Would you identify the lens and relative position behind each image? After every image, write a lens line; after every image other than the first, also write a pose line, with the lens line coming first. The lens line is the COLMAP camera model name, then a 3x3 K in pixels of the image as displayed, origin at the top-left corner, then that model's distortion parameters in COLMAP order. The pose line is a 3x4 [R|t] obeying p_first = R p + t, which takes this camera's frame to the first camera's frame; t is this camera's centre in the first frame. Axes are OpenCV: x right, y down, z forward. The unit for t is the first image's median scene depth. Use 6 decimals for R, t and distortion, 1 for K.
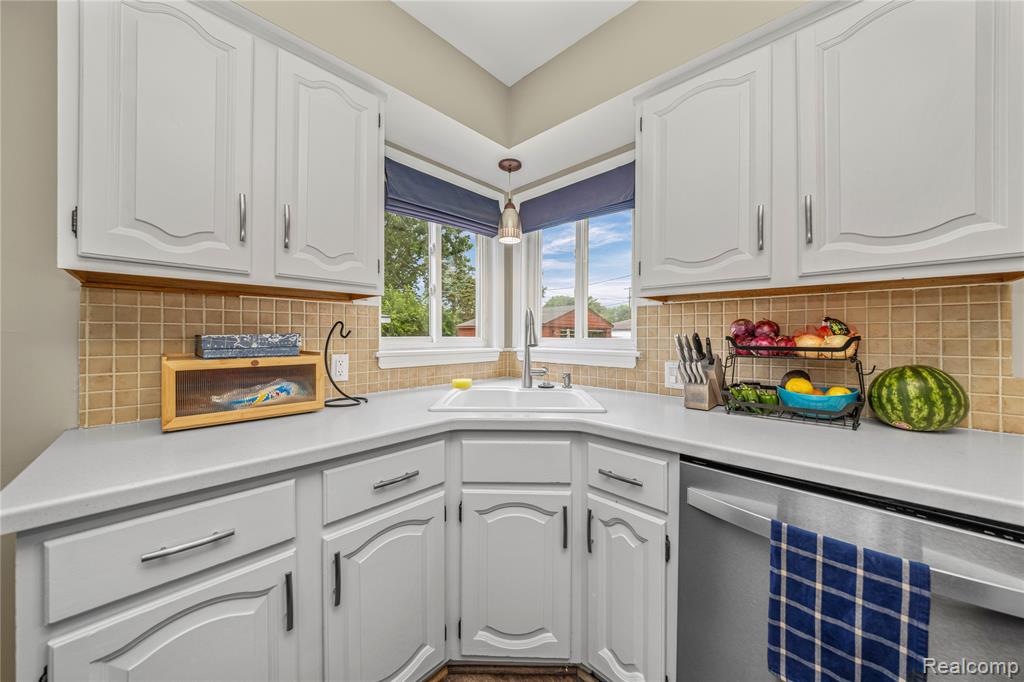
lens RADIAL K [[352.6, 0, 515.8], [0, 352.6, 335.1], [0, 0, 1]] dist [0.003087, 0.000181]
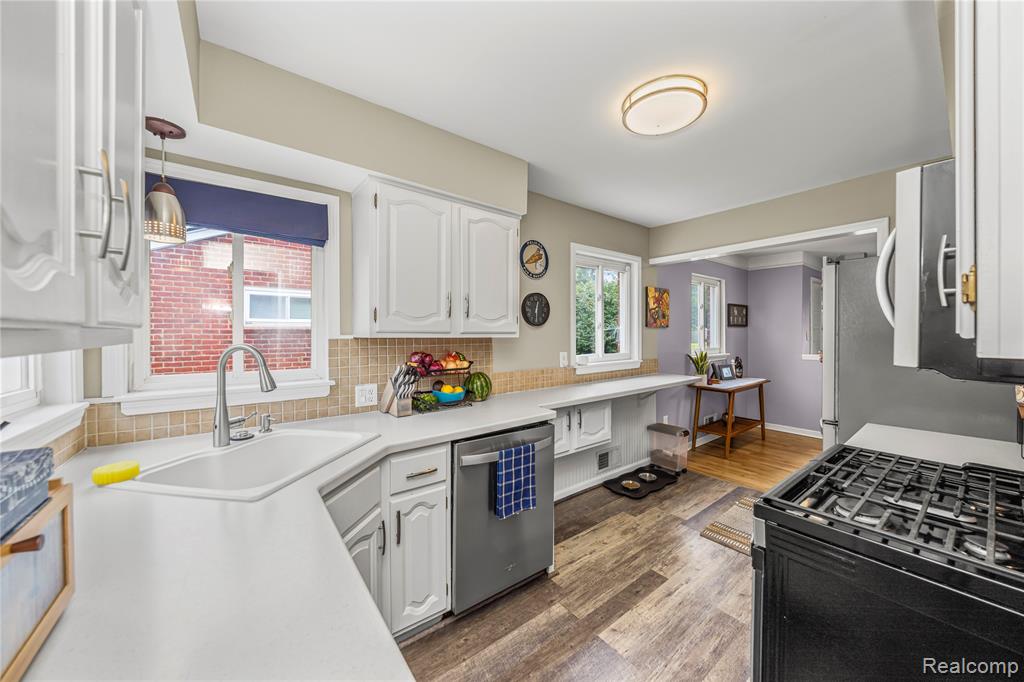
lens RADIAL K [[357.7, 0, 508.9], [0, 357.7, 337.4], [0, 0, 1]] dist [0.000066, -0.000008]
pose [[0.156050, -0.006282, 0.987729, -1.007811], [0.002294, 0.999979, 0.005998, -0.140520], [-0.987747, 0.001330, 0.156061, 0.404248]]
